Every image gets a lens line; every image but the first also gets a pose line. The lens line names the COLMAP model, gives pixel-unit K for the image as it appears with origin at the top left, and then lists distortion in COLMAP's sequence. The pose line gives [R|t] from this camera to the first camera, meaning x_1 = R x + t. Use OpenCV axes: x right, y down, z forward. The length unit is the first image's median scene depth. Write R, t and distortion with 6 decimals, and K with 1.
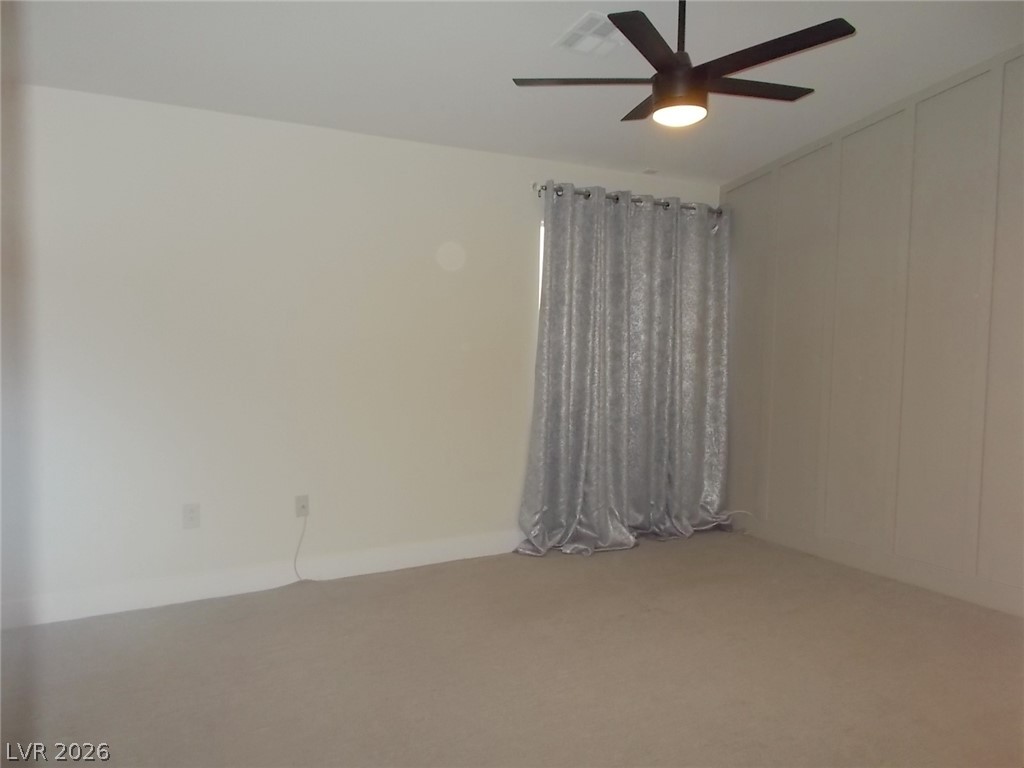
lens RADIAL K [[791.8, 0, 507.3], [0, 791.8, 381.6], [0, 0, 1]] dist [0.021097, -0.015089]
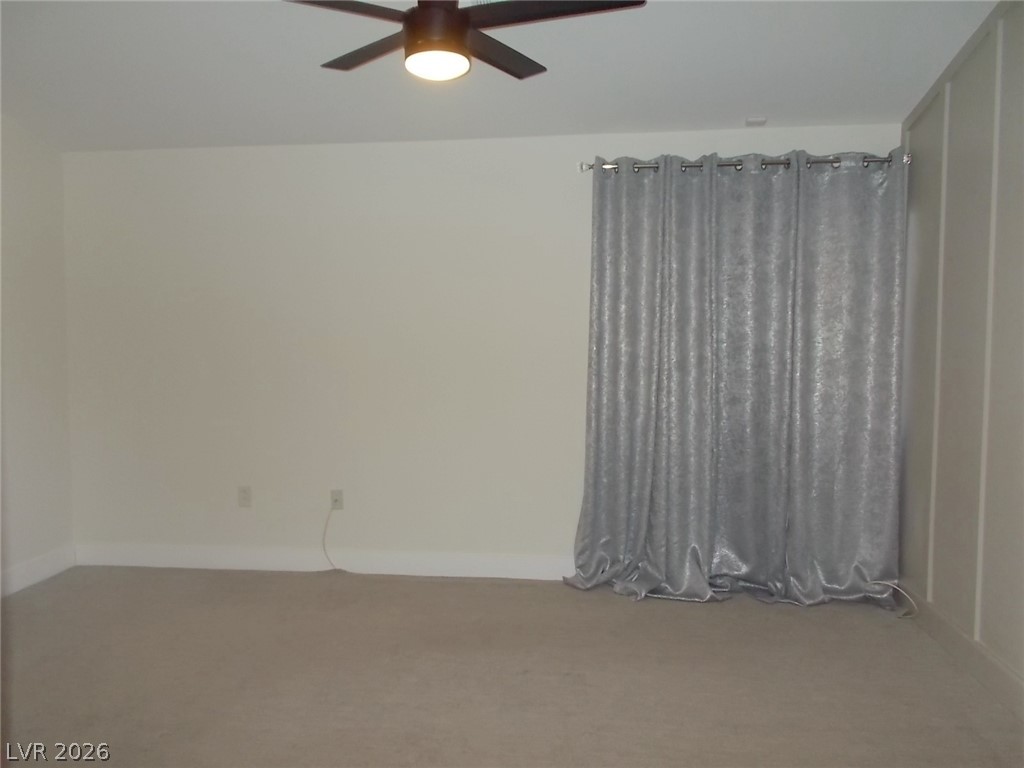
lens RADIAL K [[791.8, 0, 508.9], [0, 791.8, 388.4], [0, 0, 1]] dist [0.021097, -0.015089]
pose [[0.783940, 0.017530, -0.620589, 0.587828], [-0.025285, 0.999673, -0.003703, 0.004506], [0.620322, 0.018594, 0.784127, 0.300310]]
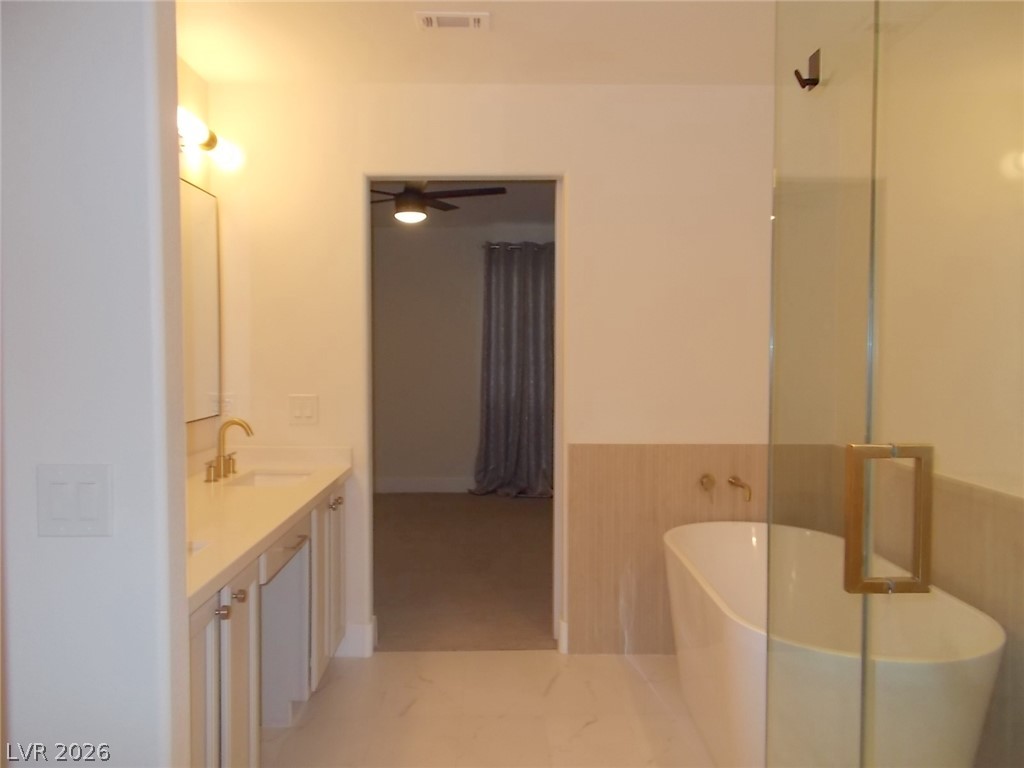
lens RADIAL K [[791.8, 0, 511.4], [0, 791.8, 382.5], [0, 0, 1]] dist [0.021097, -0.015089]
pose [[0.858740, -0.001969, -0.512407, 0.971819], [-0.020061, 0.999097, -0.037459, 0.074826], [0.512018, 0.042447, 0.857925, -0.281811]]
